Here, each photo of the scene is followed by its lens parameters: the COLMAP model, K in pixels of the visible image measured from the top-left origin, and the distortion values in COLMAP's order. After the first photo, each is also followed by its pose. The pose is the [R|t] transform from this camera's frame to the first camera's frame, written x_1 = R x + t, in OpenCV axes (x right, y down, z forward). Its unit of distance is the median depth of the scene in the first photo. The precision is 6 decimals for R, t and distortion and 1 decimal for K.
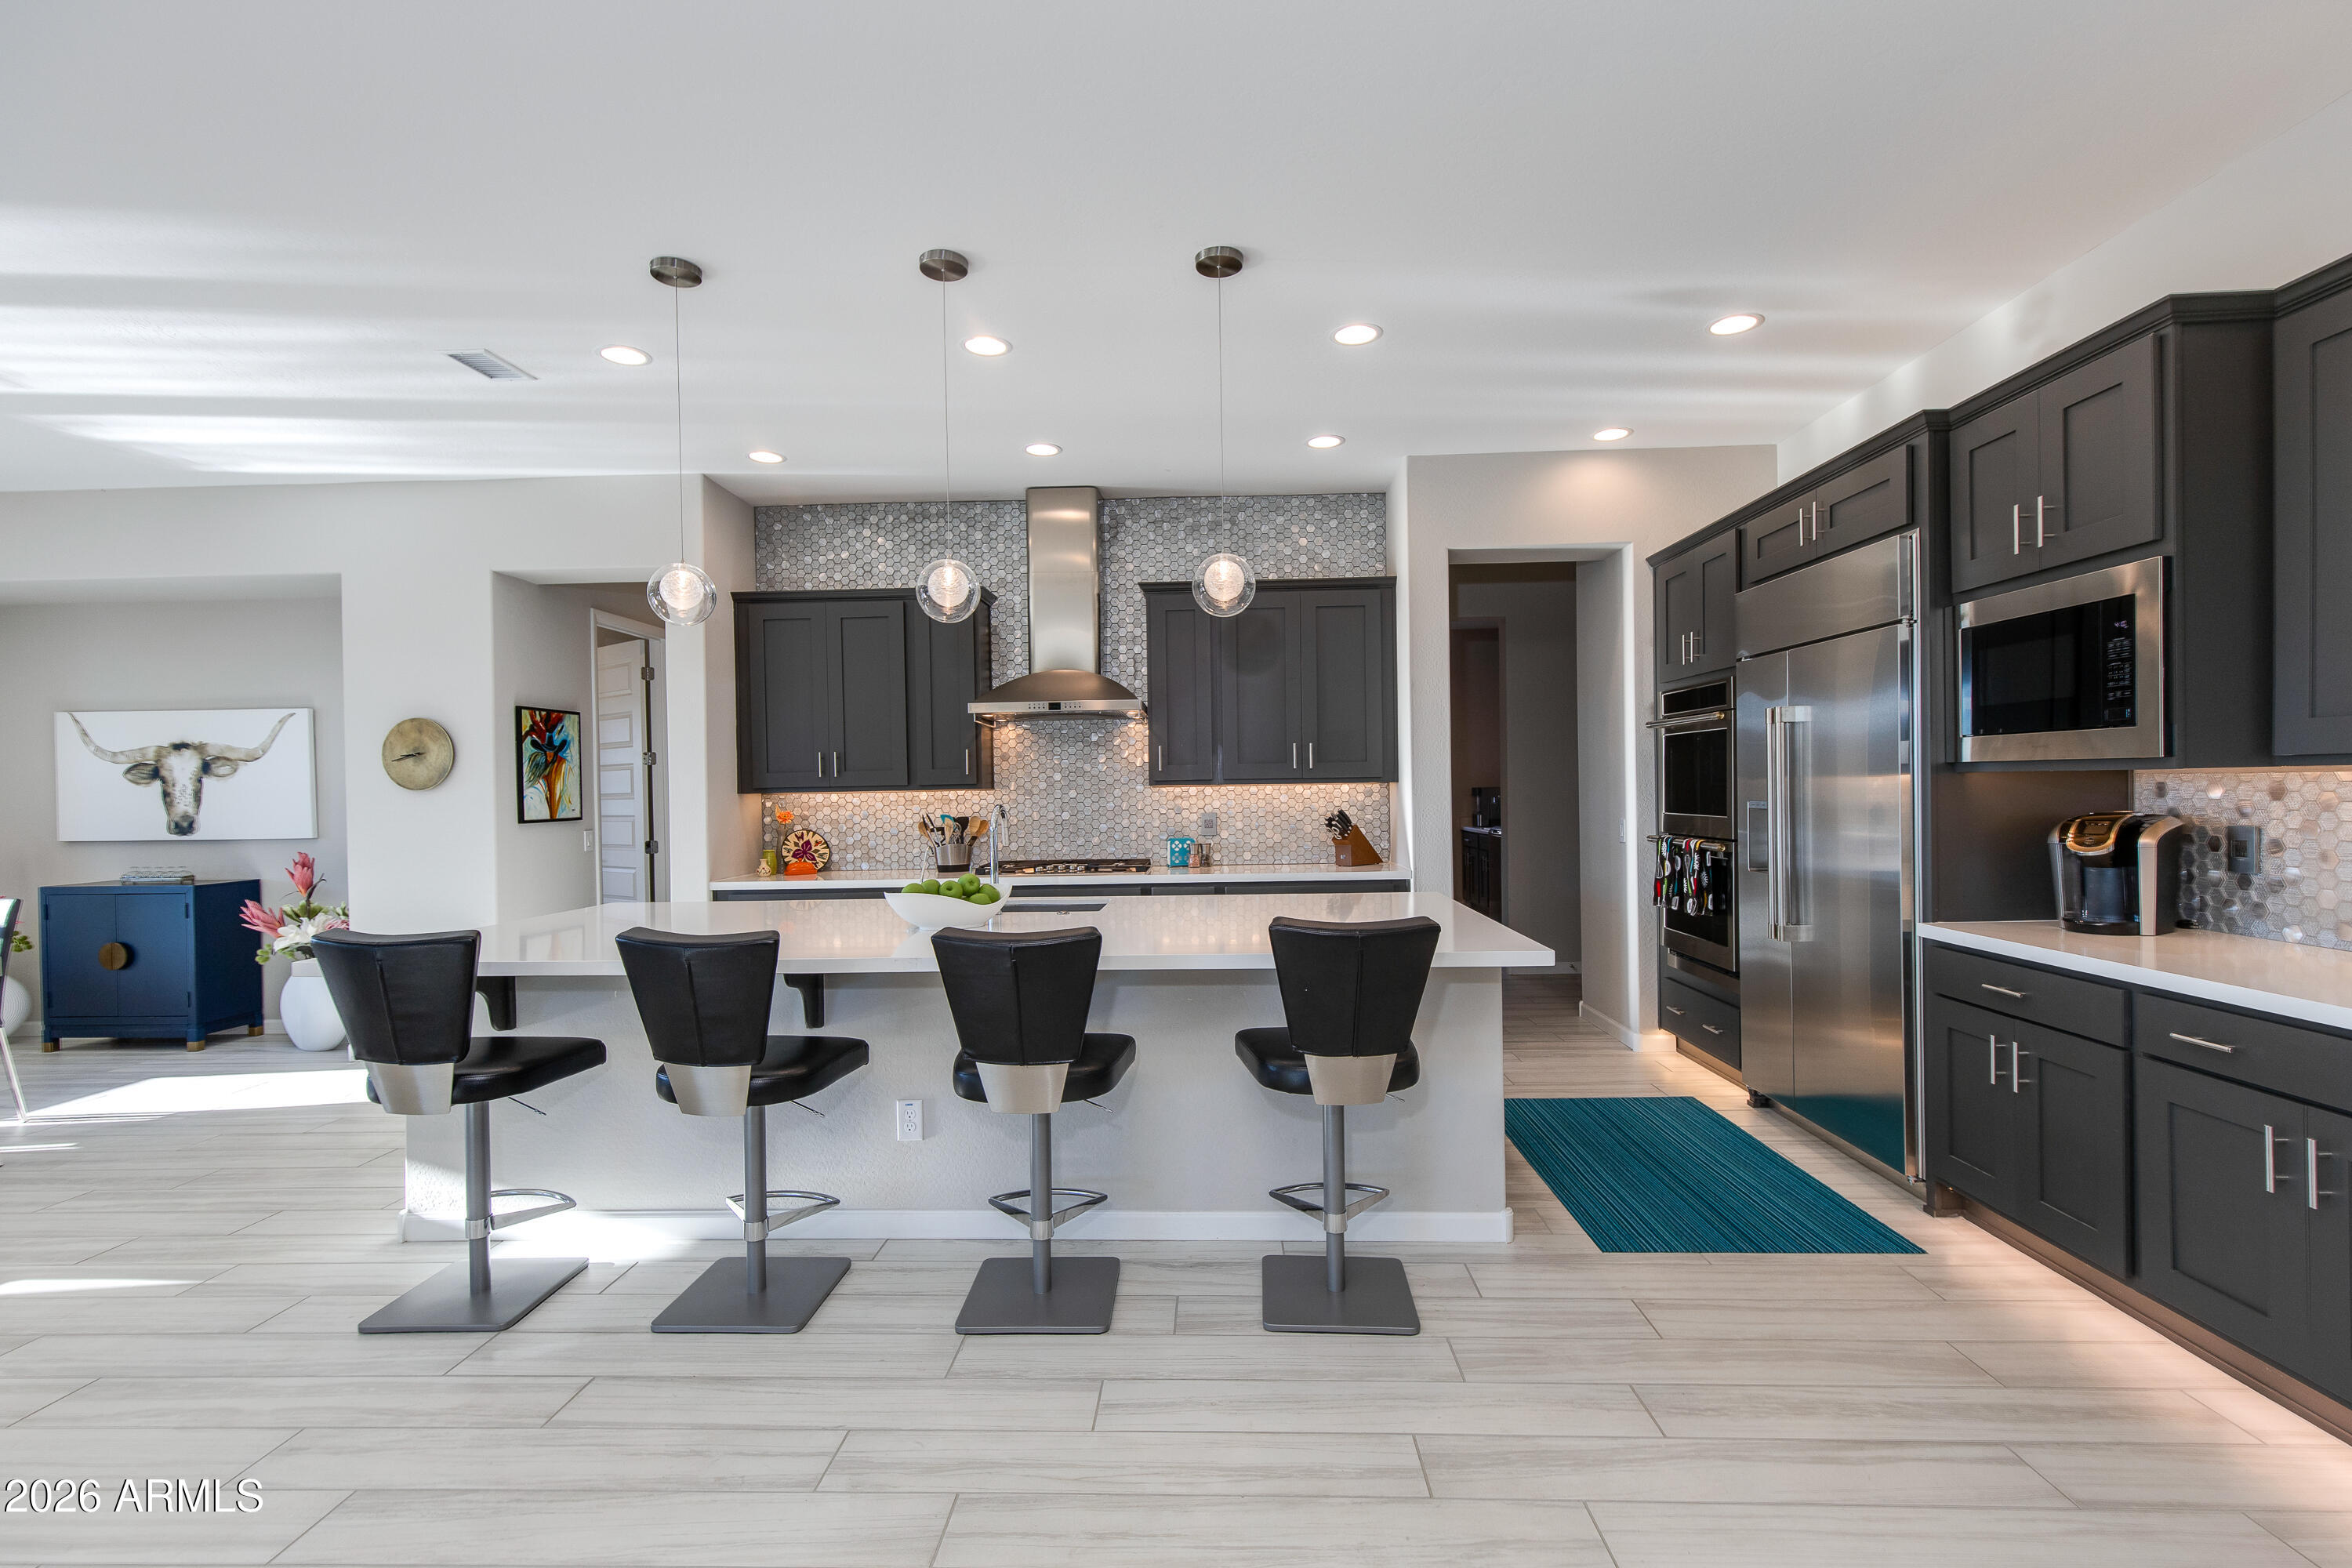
lens RADIAL K [[1073.8, 0, 1159.3], [0, 1073.8, 797.5], [0, 0, 1]] dist [0.005832, 0.000401]
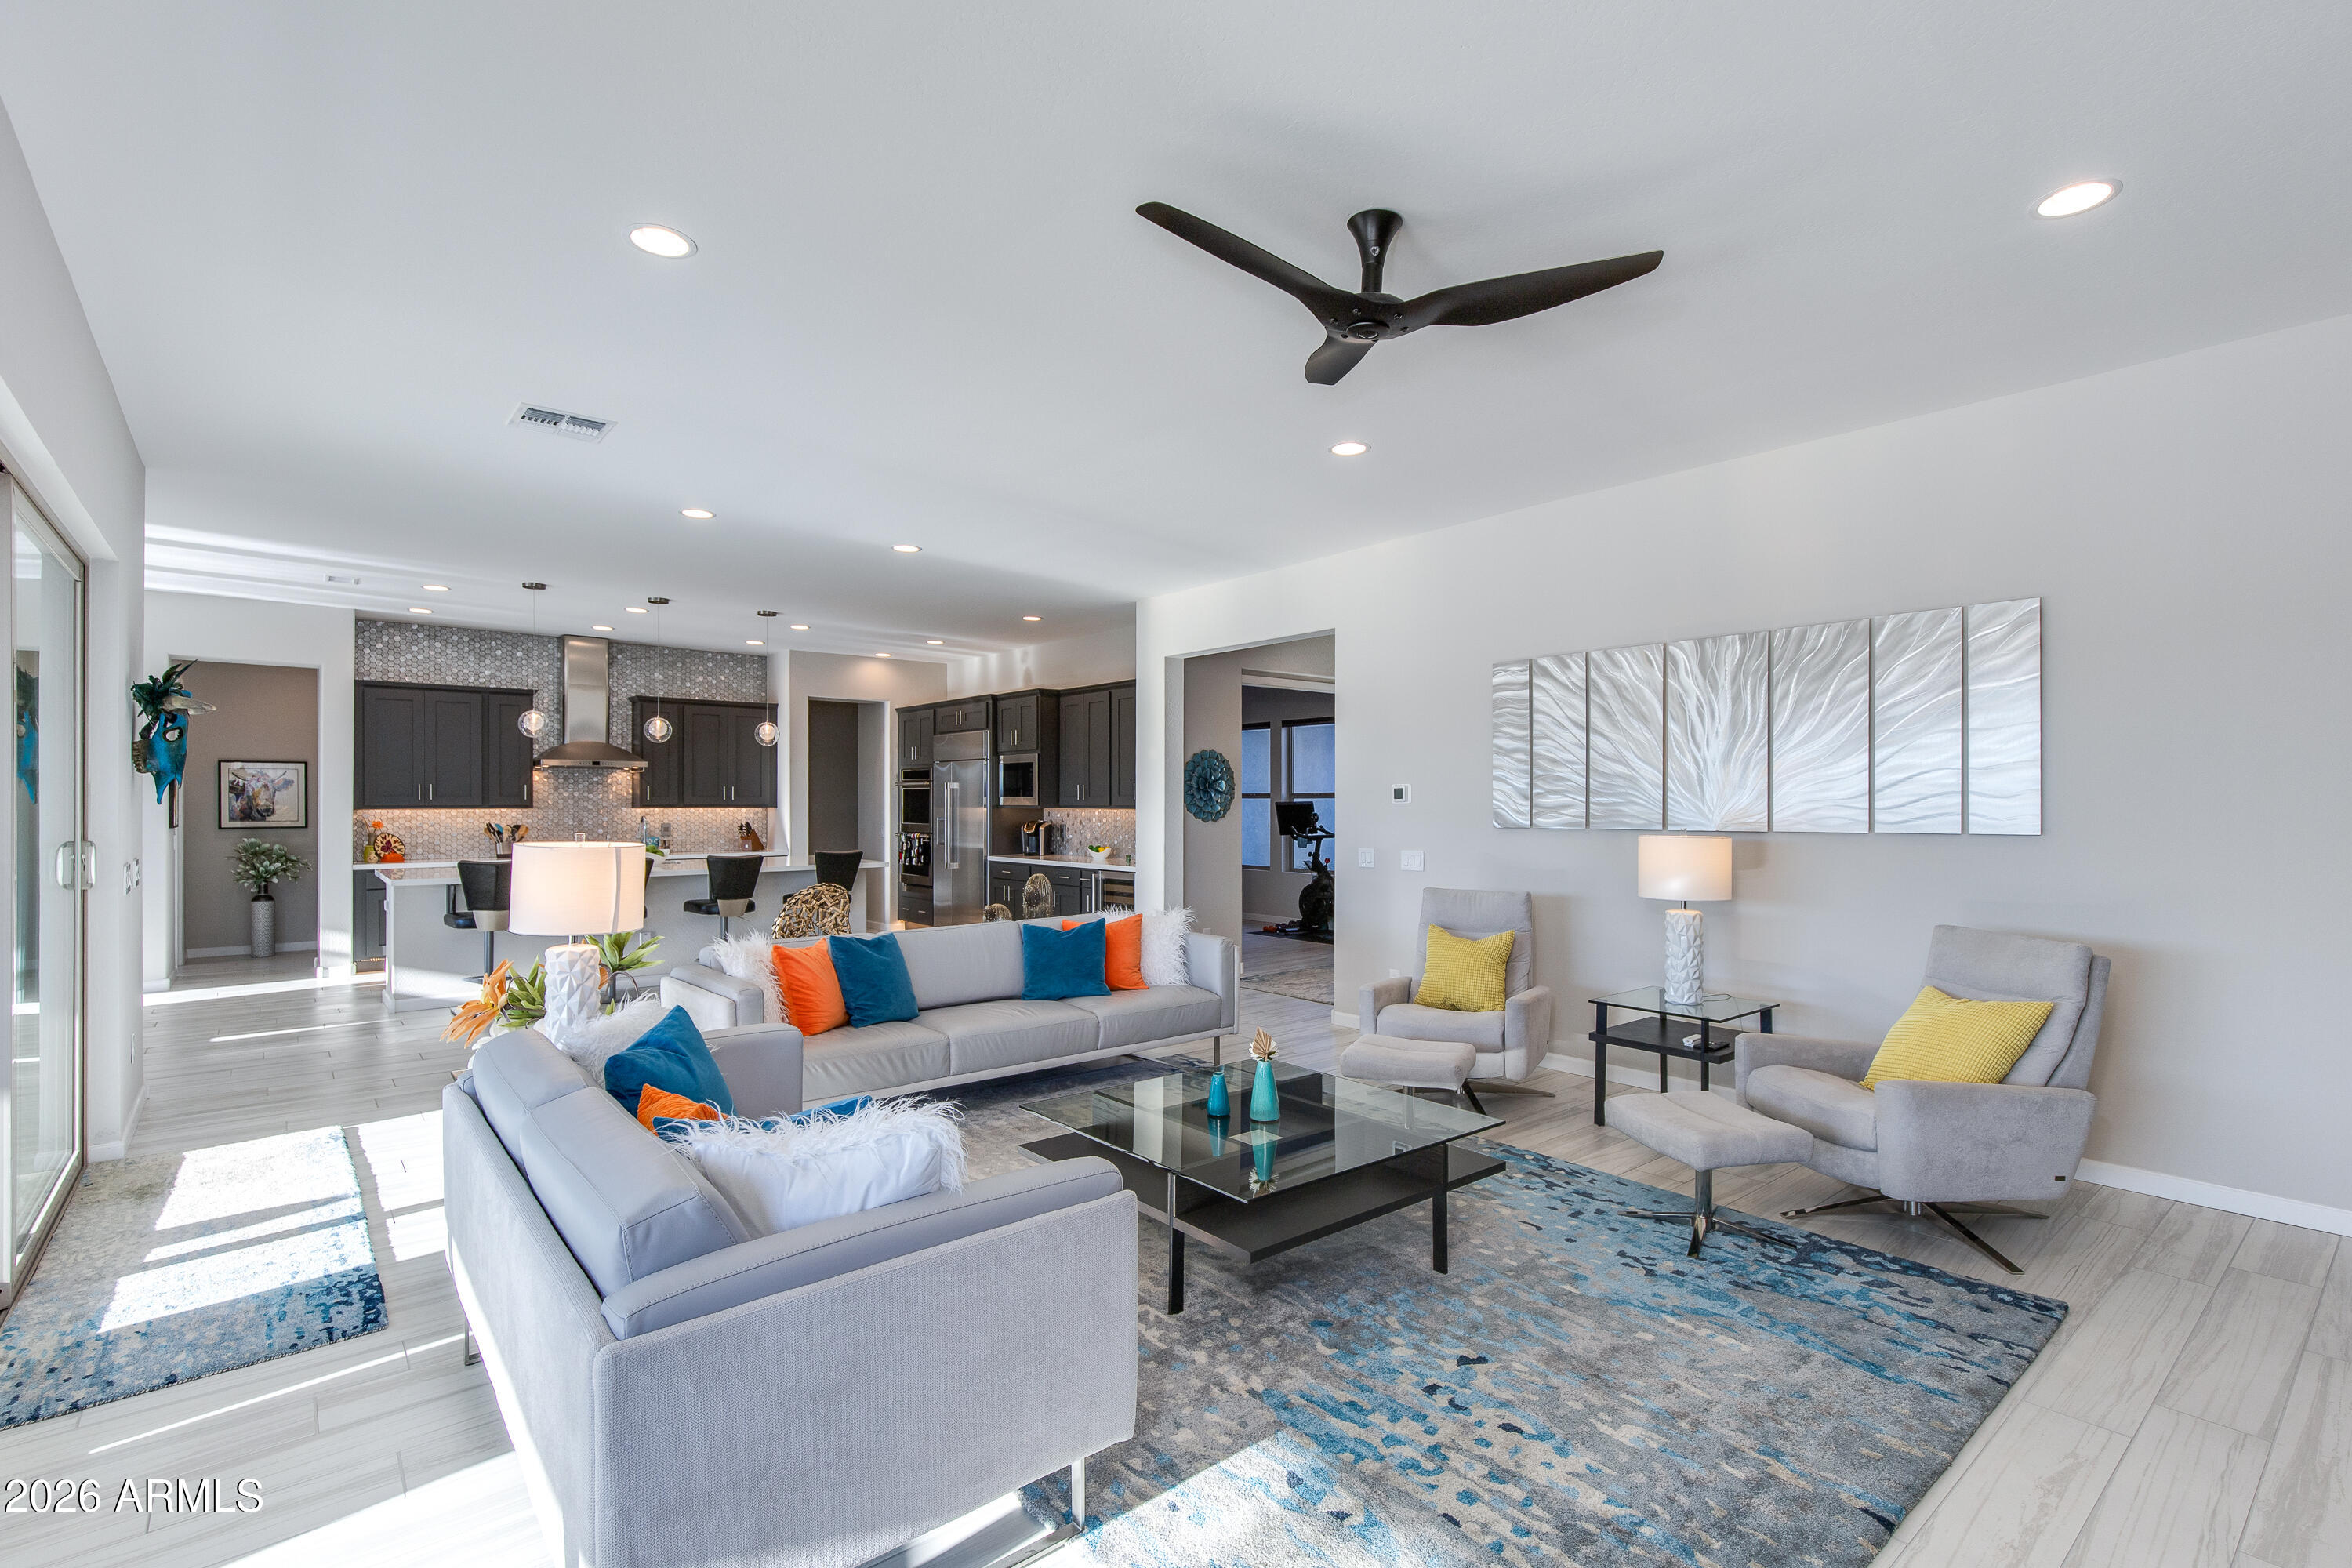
lens RADIAL K [[1073.8, 0, 1165.9], [0, 1073.8, 795.4], [0, 0, 1]] dist [0.005832, 0.000401]
pose [[0.739426, 0.022024, 0.672878, -0.586154], [-0.006117, 0.999643, -0.025997, 0.010495], [-0.673210, 0.015107, 0.739297, -0.955254]]
